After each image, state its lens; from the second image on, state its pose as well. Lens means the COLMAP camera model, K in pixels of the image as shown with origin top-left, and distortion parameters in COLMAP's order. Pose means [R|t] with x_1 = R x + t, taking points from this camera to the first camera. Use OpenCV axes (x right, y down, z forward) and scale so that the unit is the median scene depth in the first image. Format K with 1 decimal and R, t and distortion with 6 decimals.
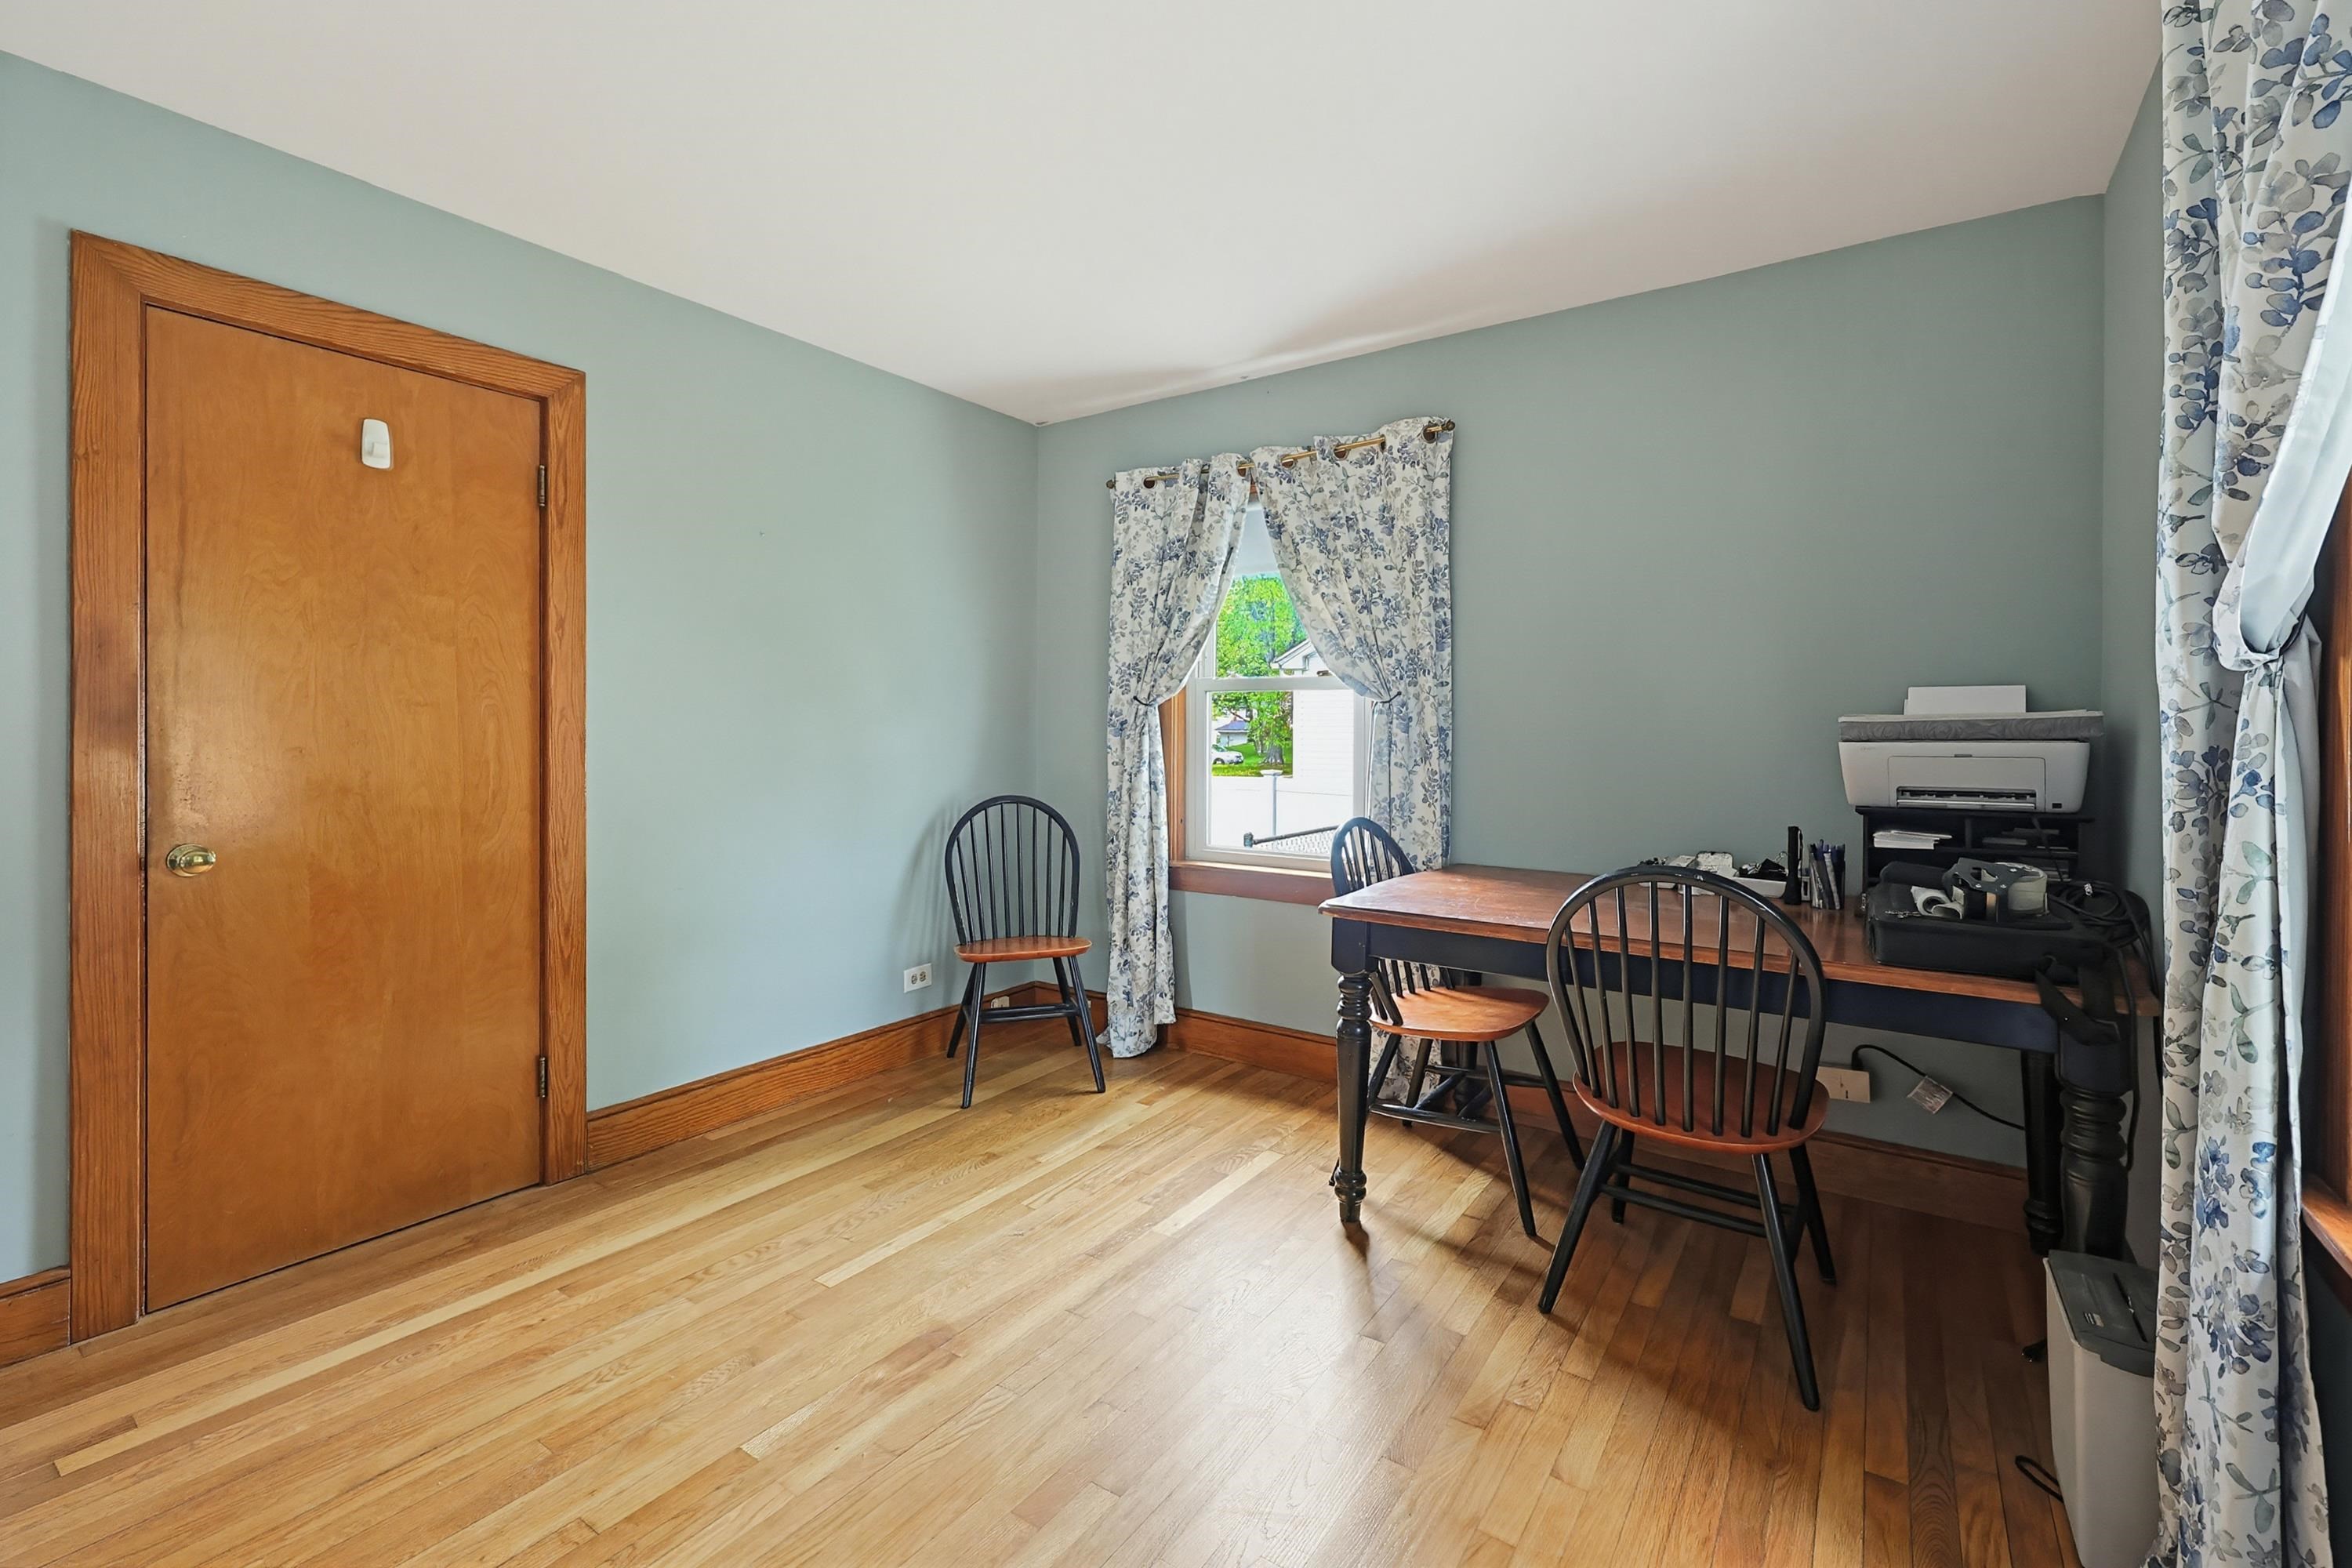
lens RADIAL K [[1013.3, 0, 1191.9], [0, 1013.3, 736.0], [0, 0, 1]] dist [-0.003177, 0.000468]
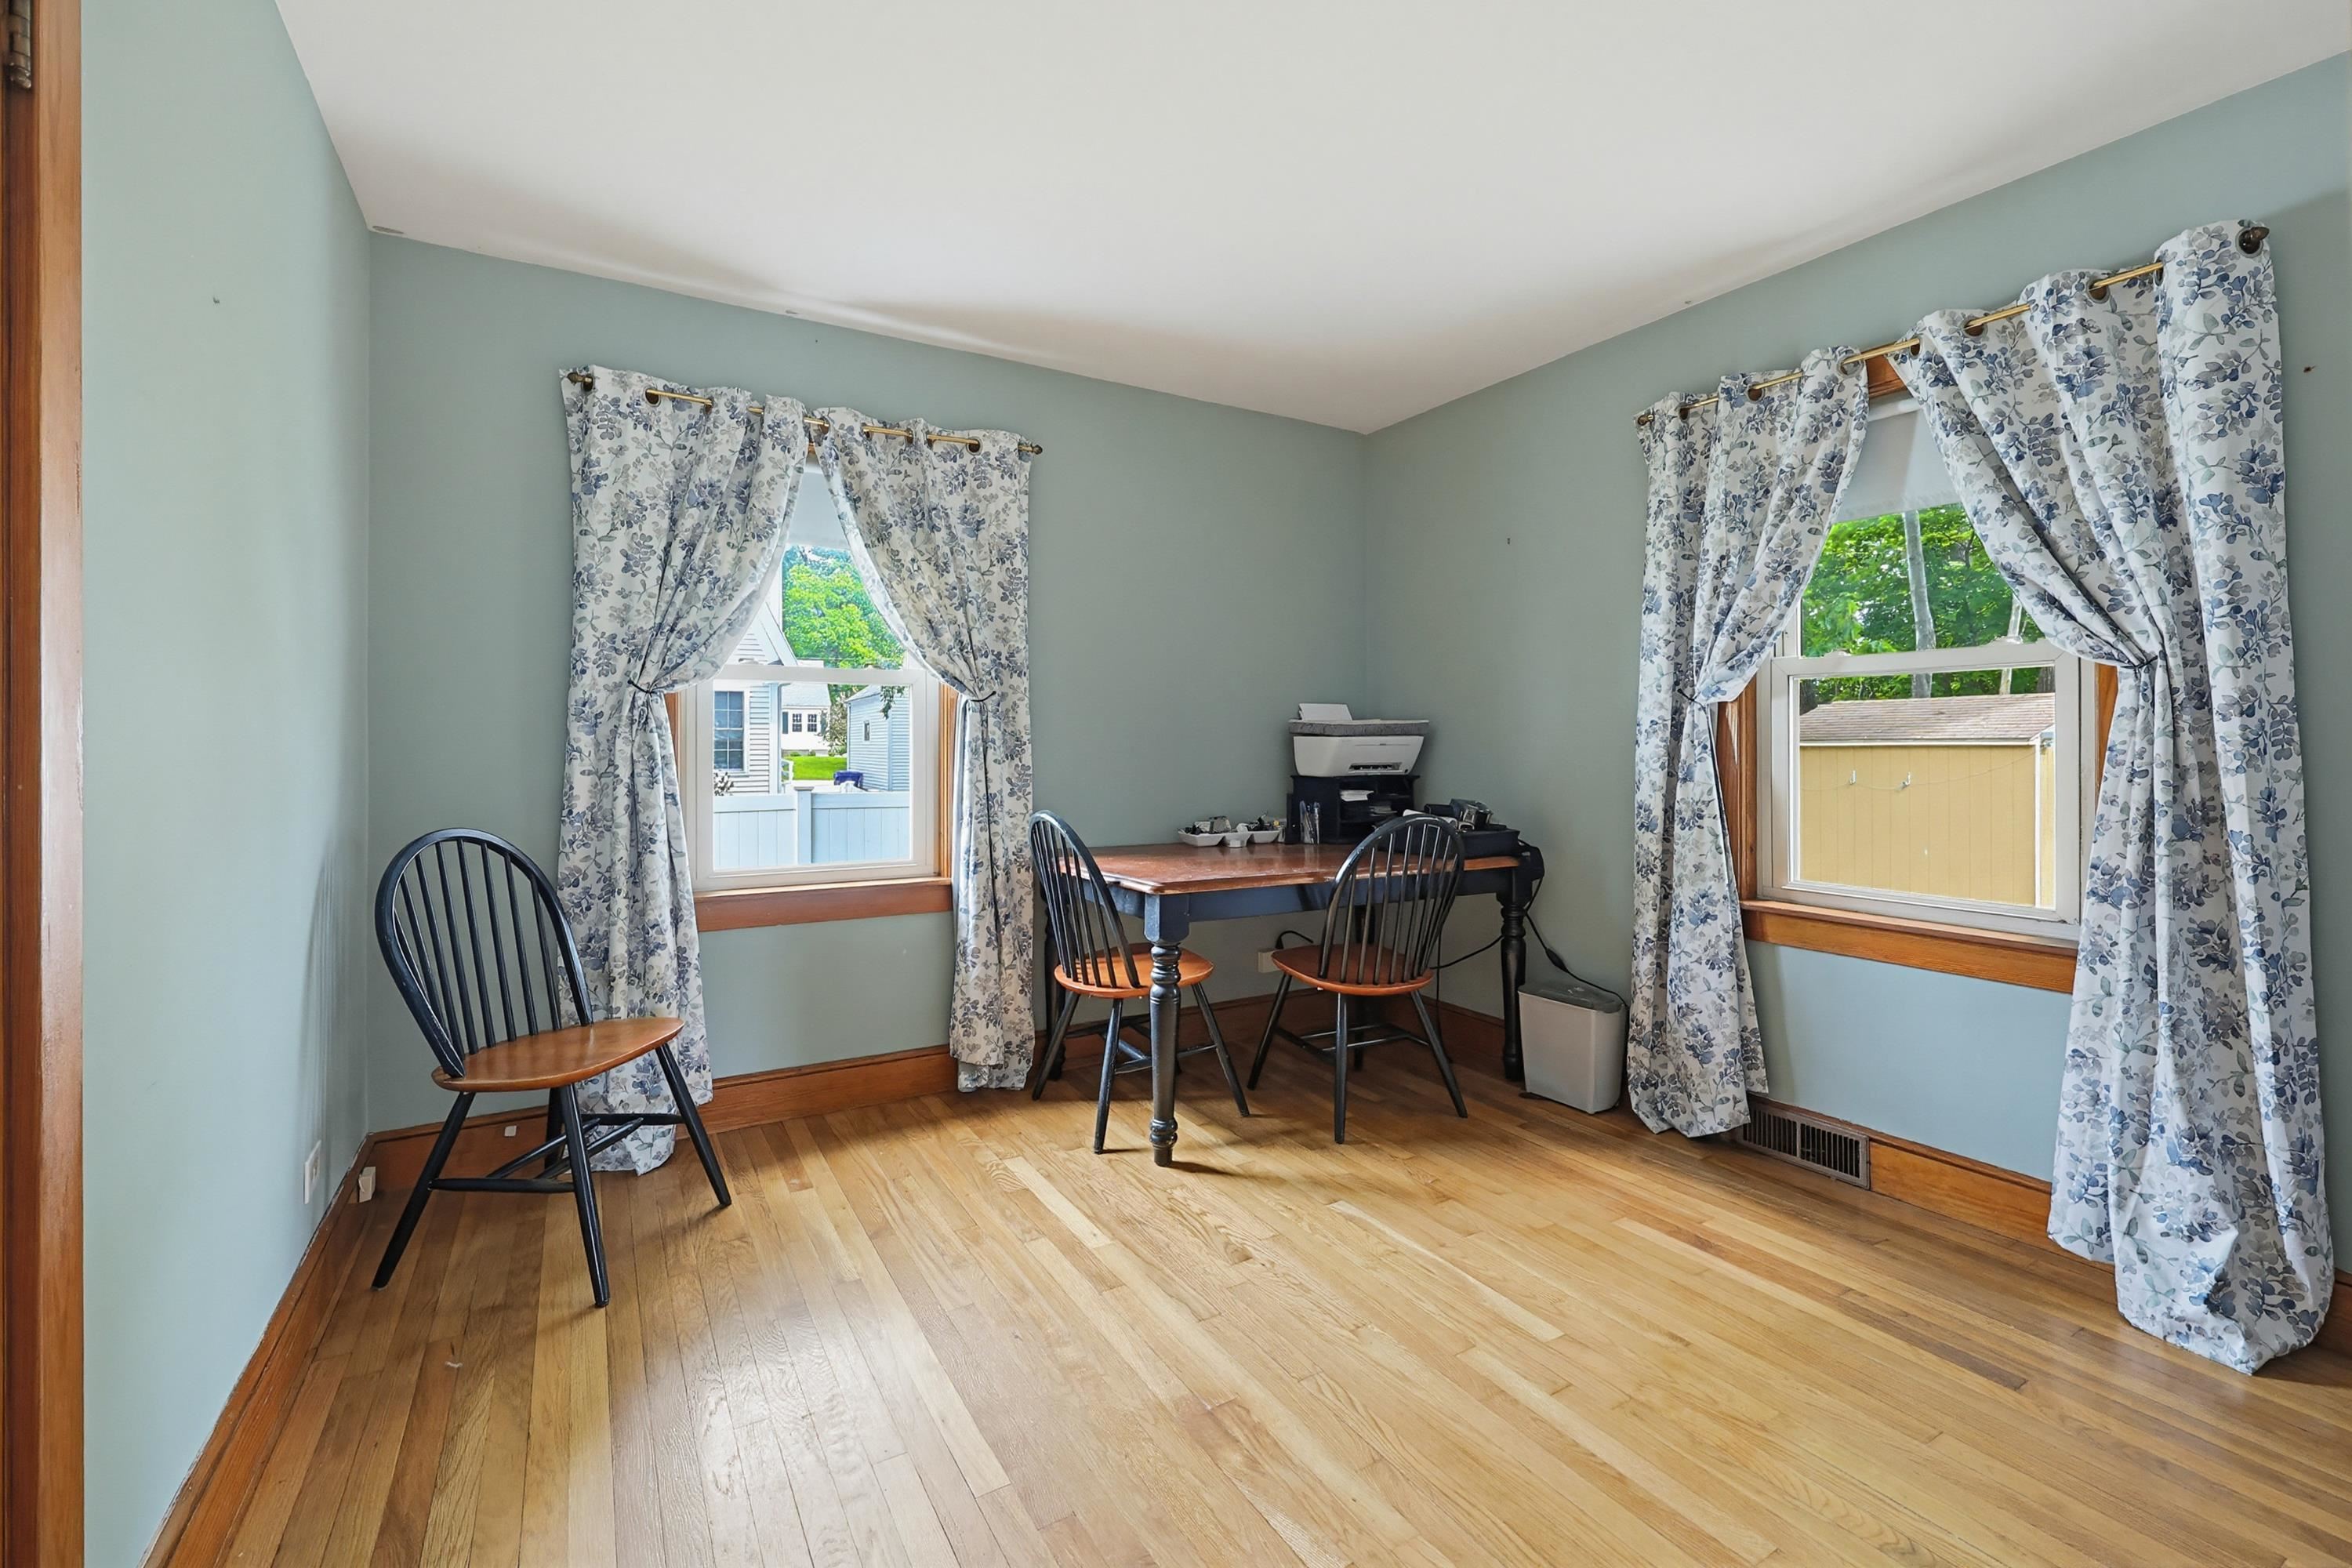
lens RADIAL K [[1013.3, 0, 1177.2], [0, 1013.3, 737.4], [0, 0, 1]] dist [-0.003177, 0.000468]
pose [[0.425672, -0.000502, 0.904878, -0.620490], [0.003952, 0.999991, -0.001305, 0.005585], [-0.904869, 0.004131, 0.425670, 0.369868]]
